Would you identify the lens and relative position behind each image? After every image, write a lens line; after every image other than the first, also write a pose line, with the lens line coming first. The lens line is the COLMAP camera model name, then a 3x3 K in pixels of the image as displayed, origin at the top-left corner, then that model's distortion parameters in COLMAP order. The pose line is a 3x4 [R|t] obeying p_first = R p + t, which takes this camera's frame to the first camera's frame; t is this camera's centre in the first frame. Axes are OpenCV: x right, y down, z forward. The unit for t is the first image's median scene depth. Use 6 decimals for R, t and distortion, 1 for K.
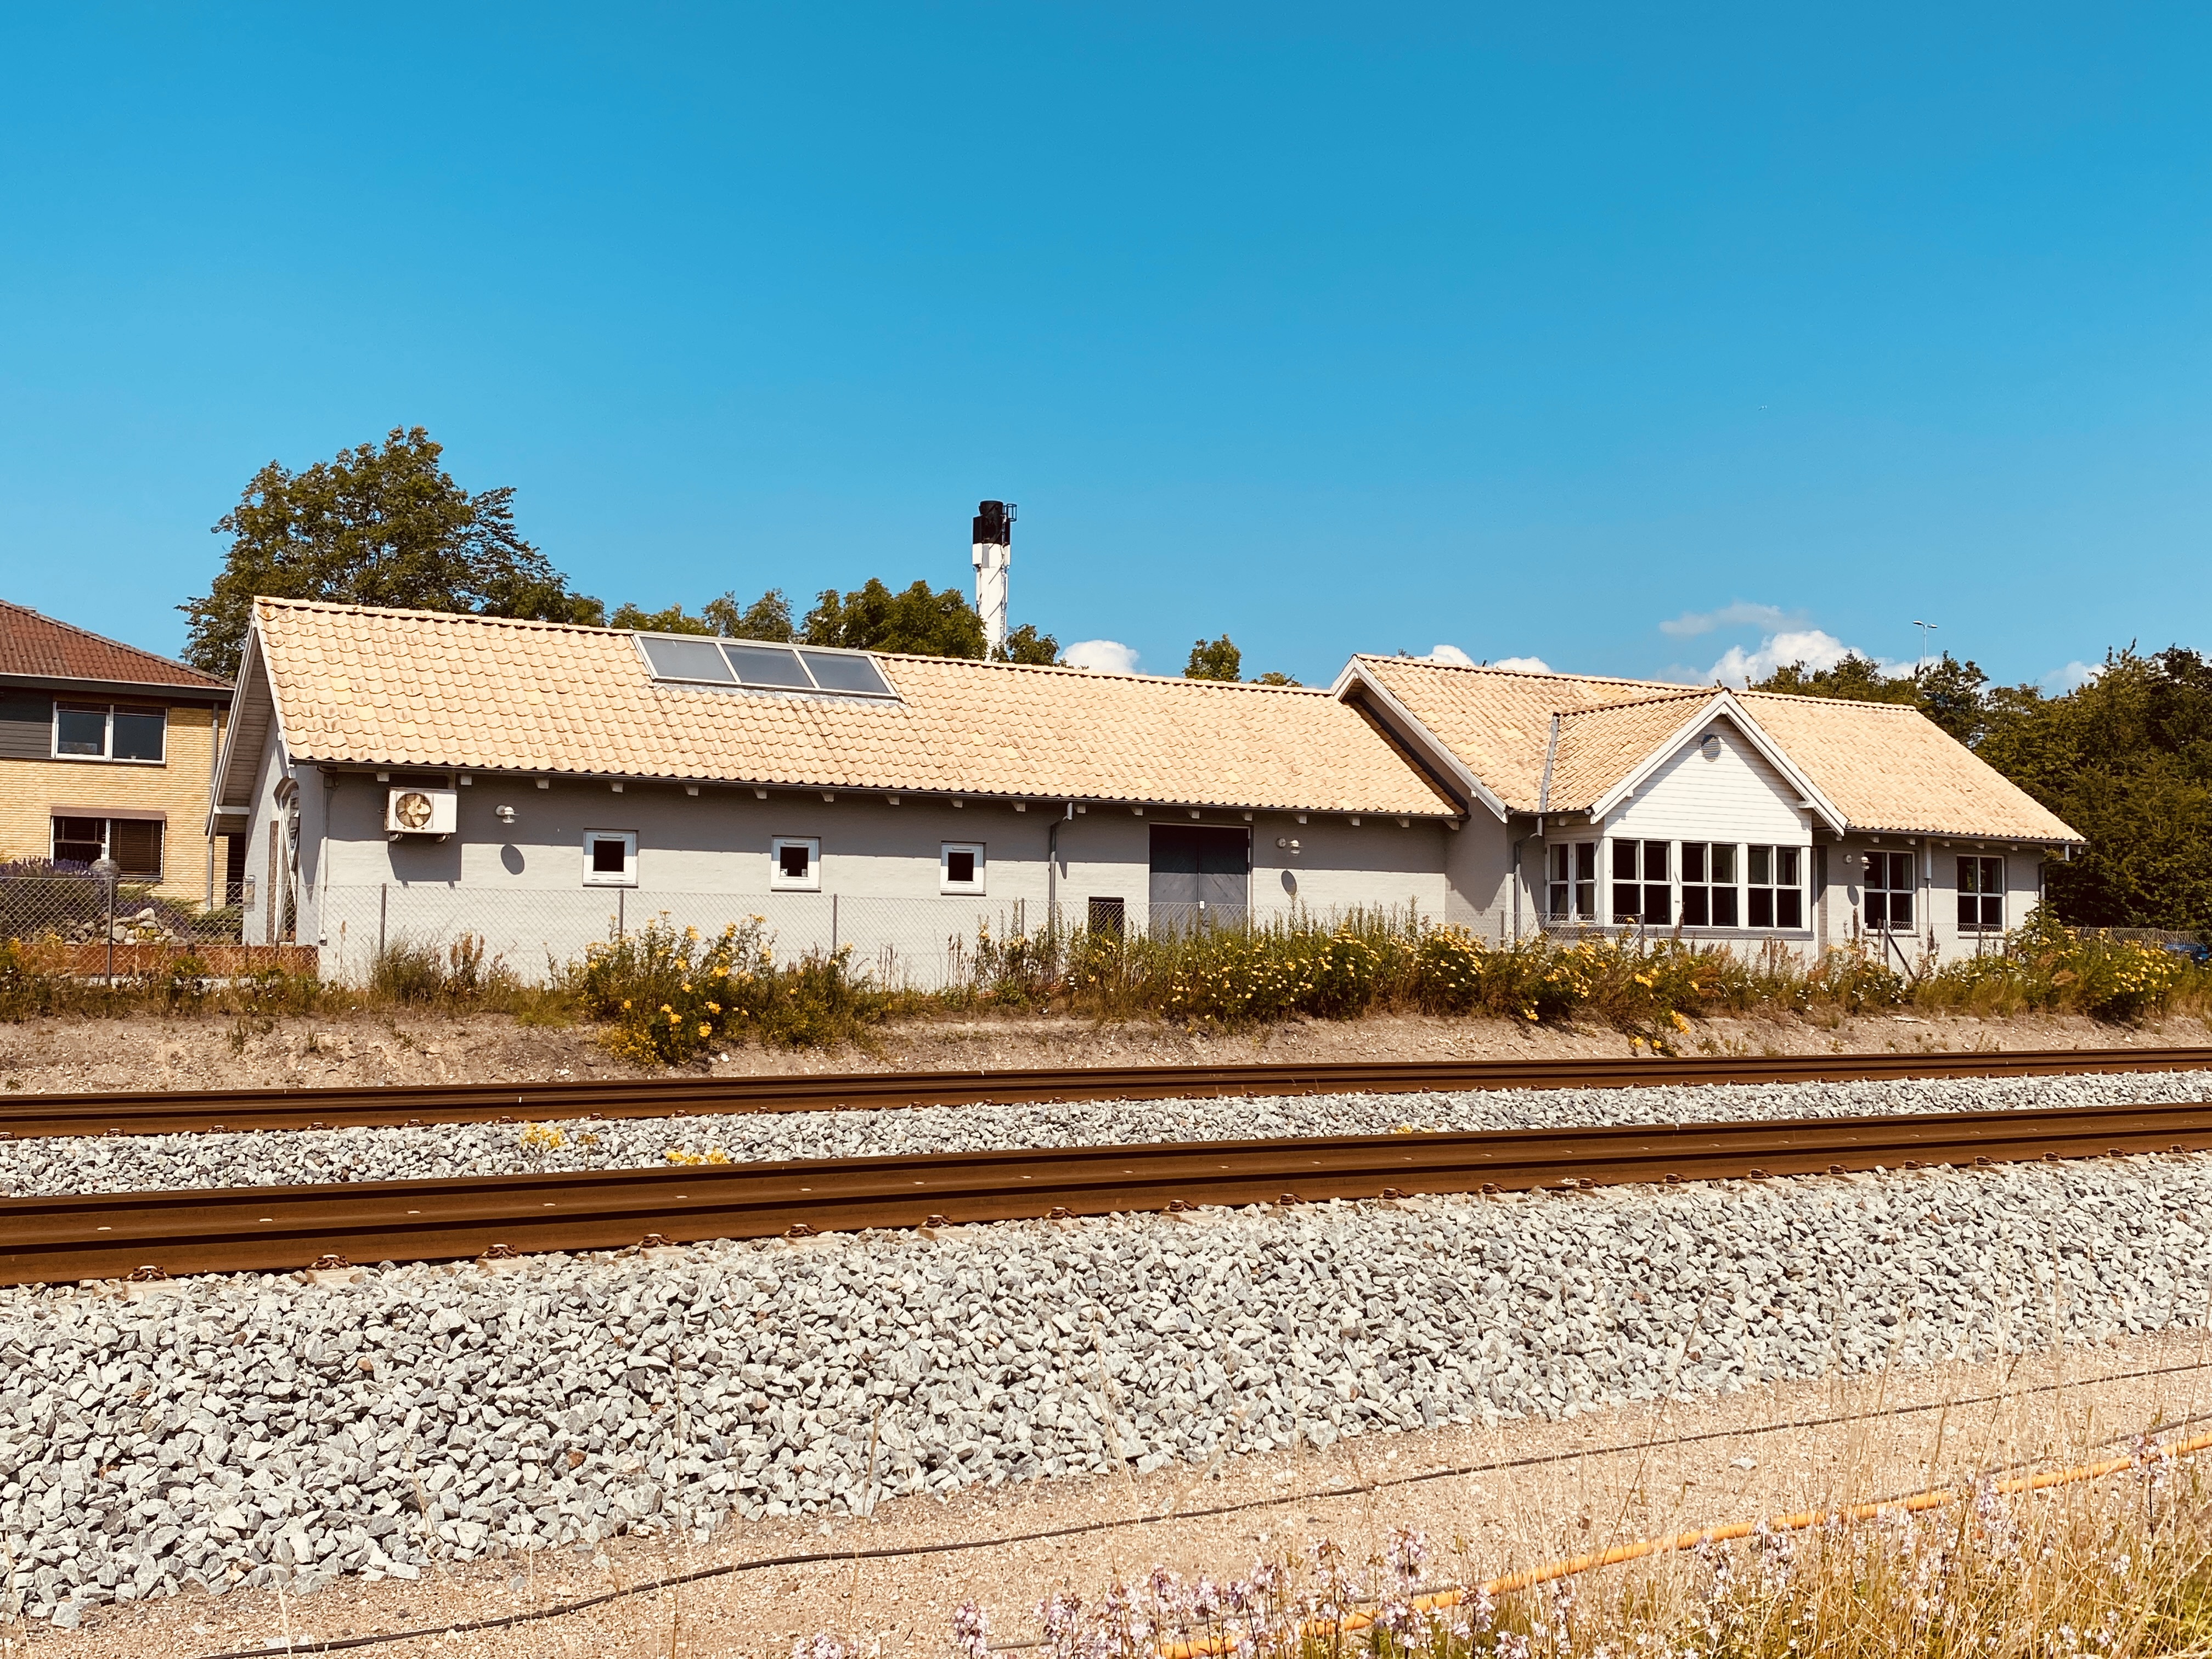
lens RADIAL K [[2158.0, 0, 1106.0], [0, 2158.0, 829.5], [0, 0, 1]] dist [0.132339, -0.292447]
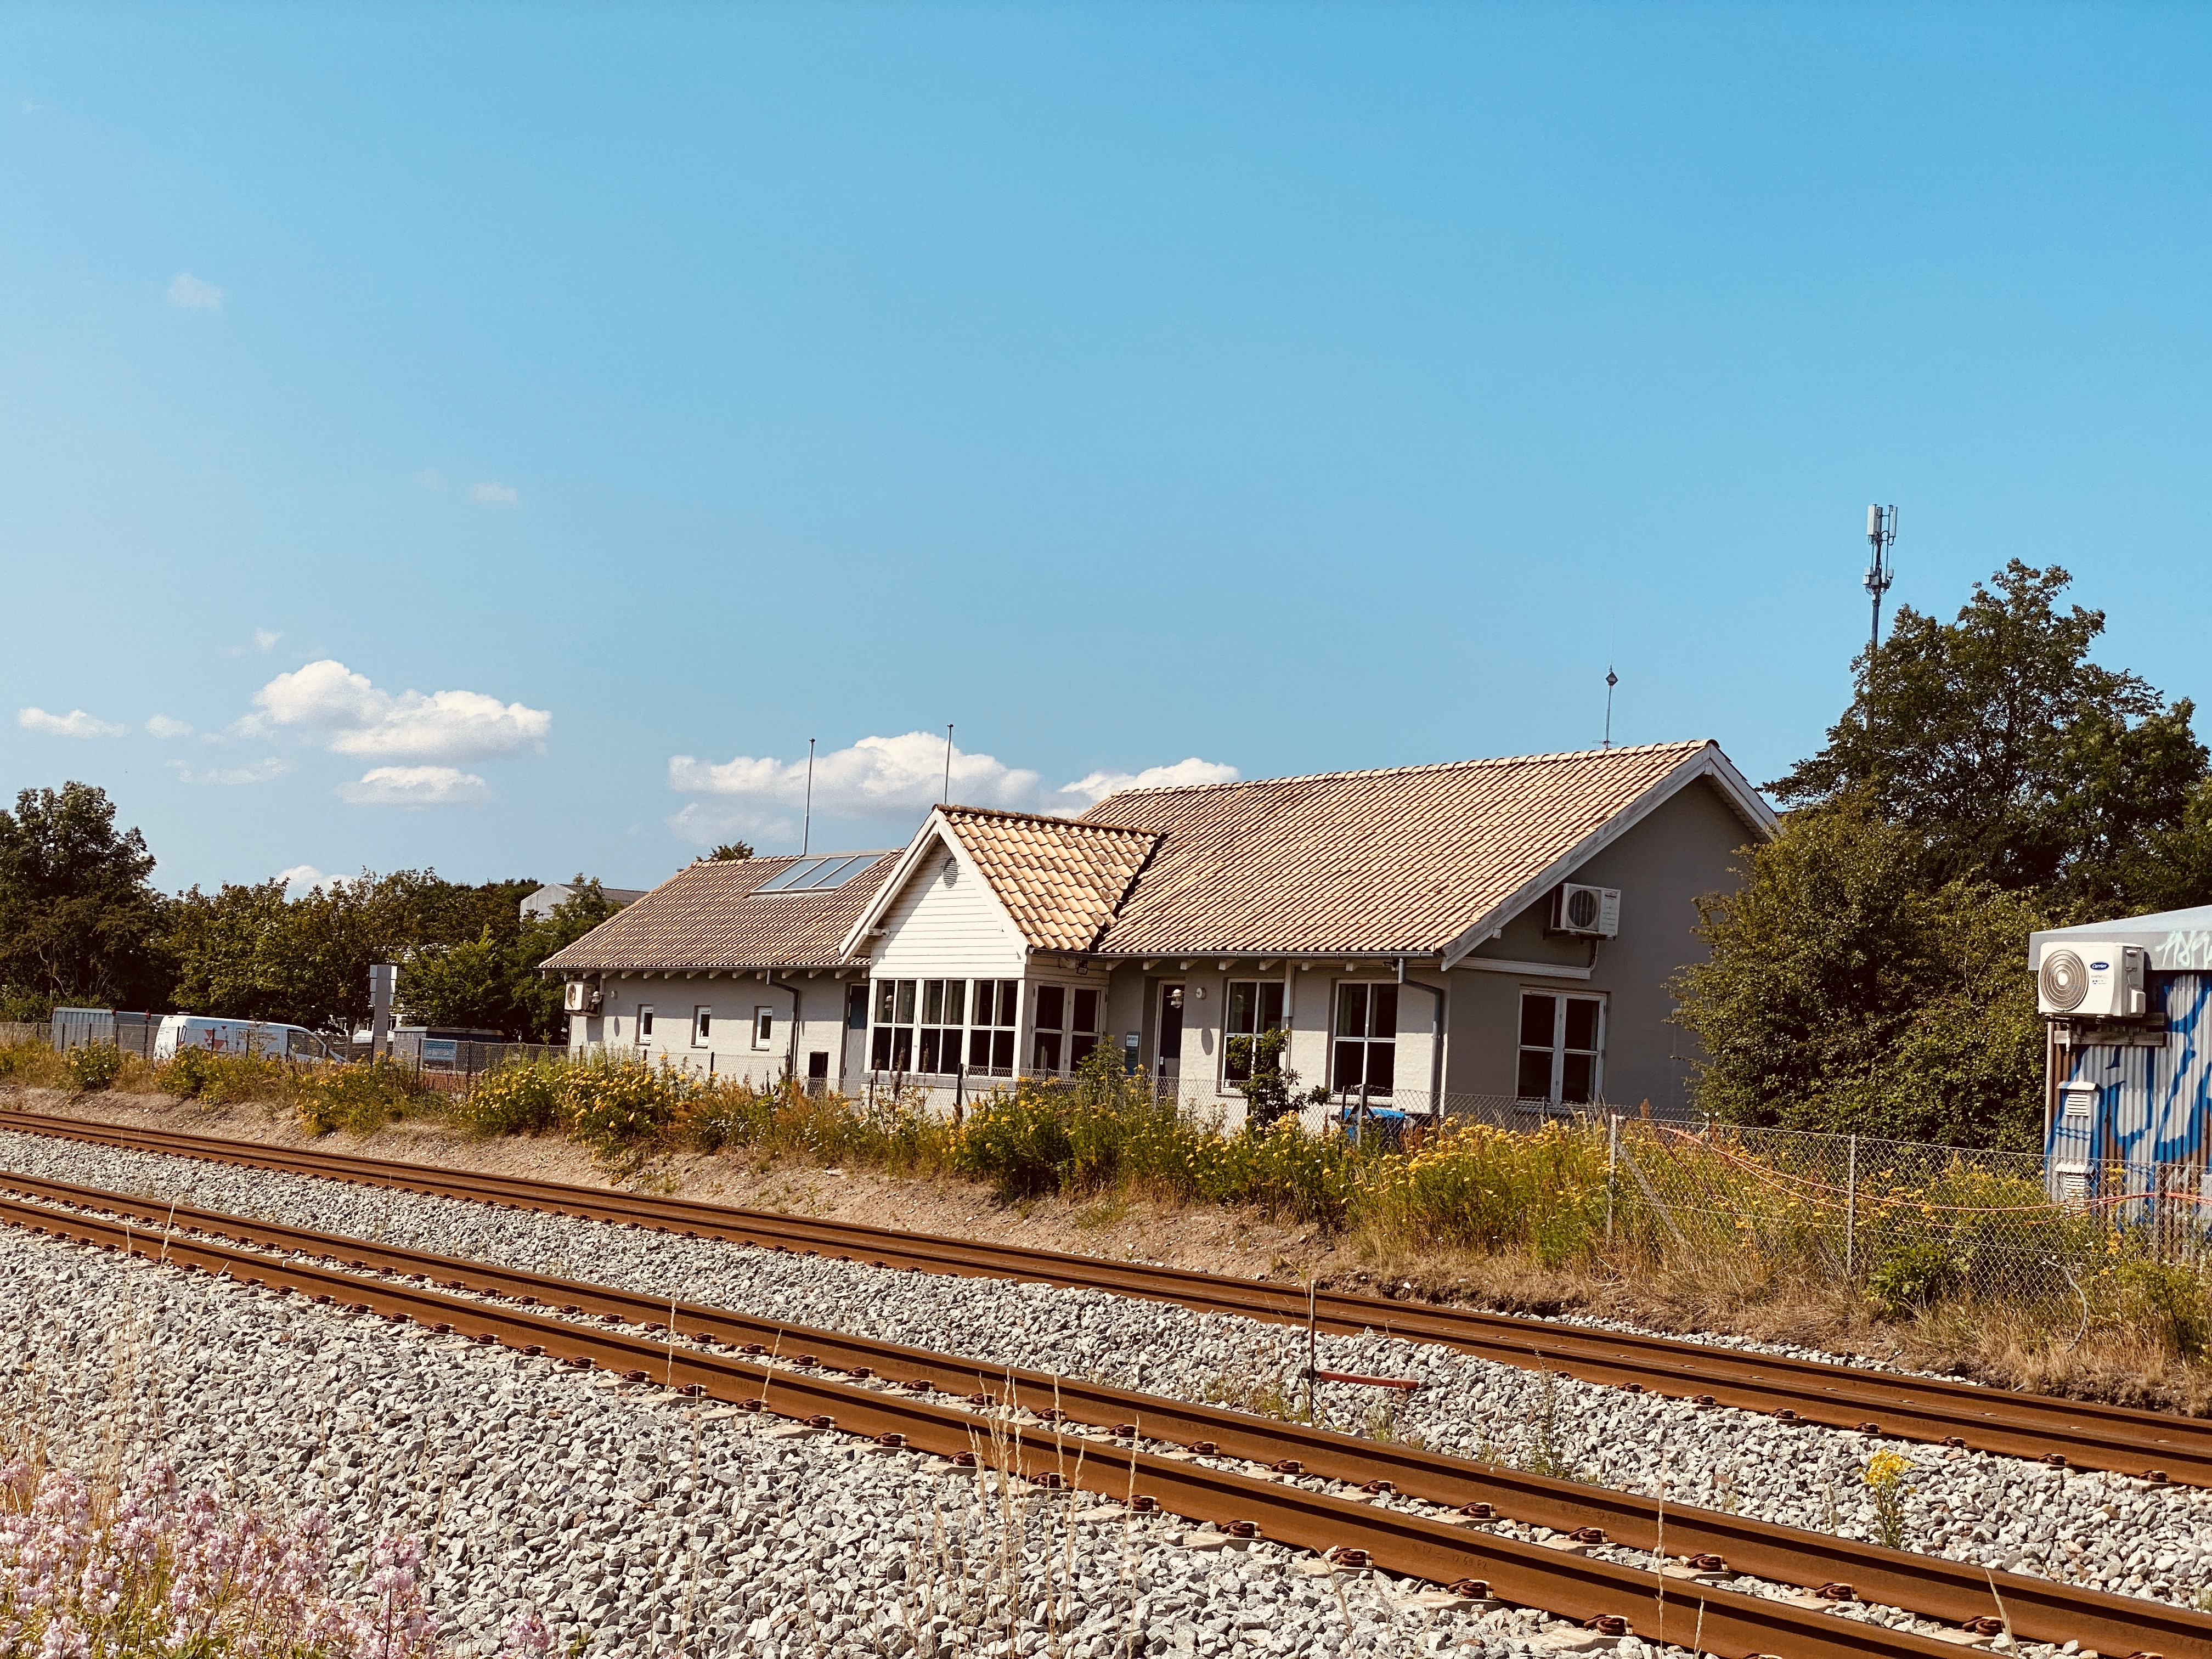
lens RADIAL K [[3314.2, 0, 1091.2], [0, 3314.2, 867.4], [0, 0, 1]] dist [0.161341, -0.025651]
pose [[0.006037, -0.080813, -0.996711, 1.673616], [-0.011651, 0.996656, -0.080879, 0.071138], [0.999914, 0.012100, 0.005075, 1.084565]]
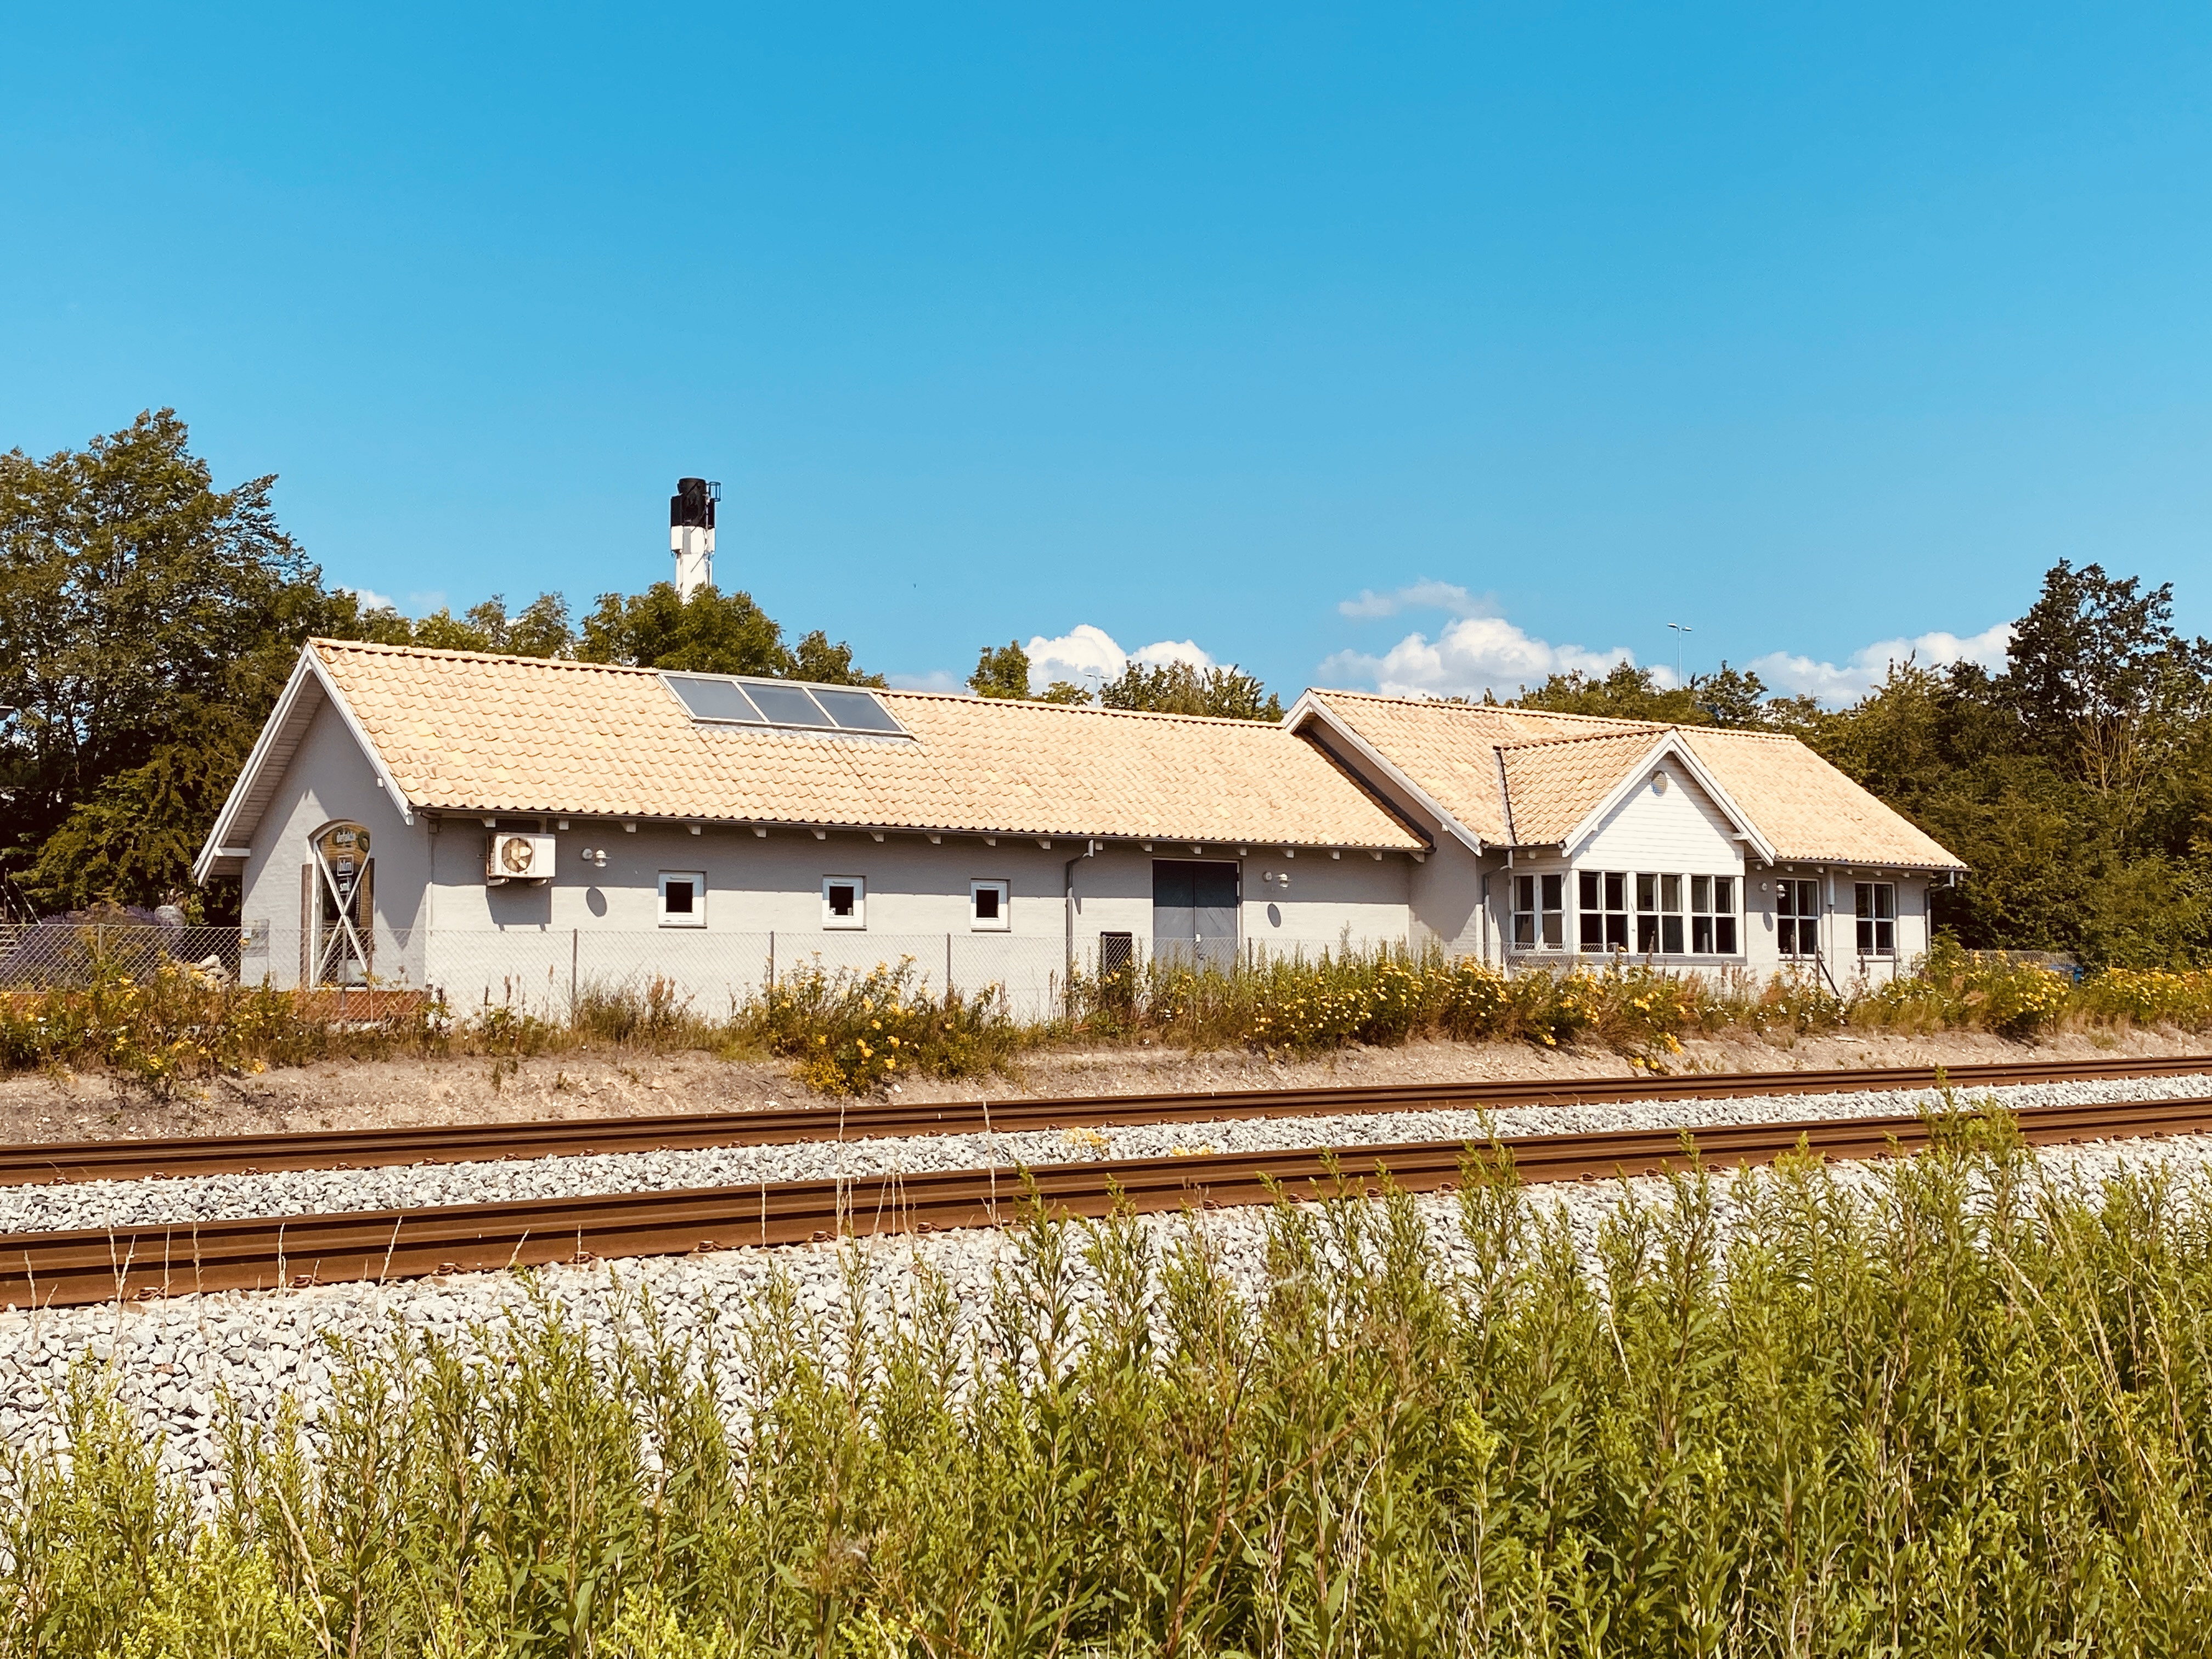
lens RADIAL K [[2527.4, 0, 1106.0], [0, 2527.4, 829.5], [0, 0, 1]] dist [0.121344, -0.011392]
pose [[0.986735, -0.003797, 0.162295, -0.189727], [0.004544, 0.999981, -0.004233, -0.011448], [-0.162276, 0.004915, 0.986733, -0.169657]]
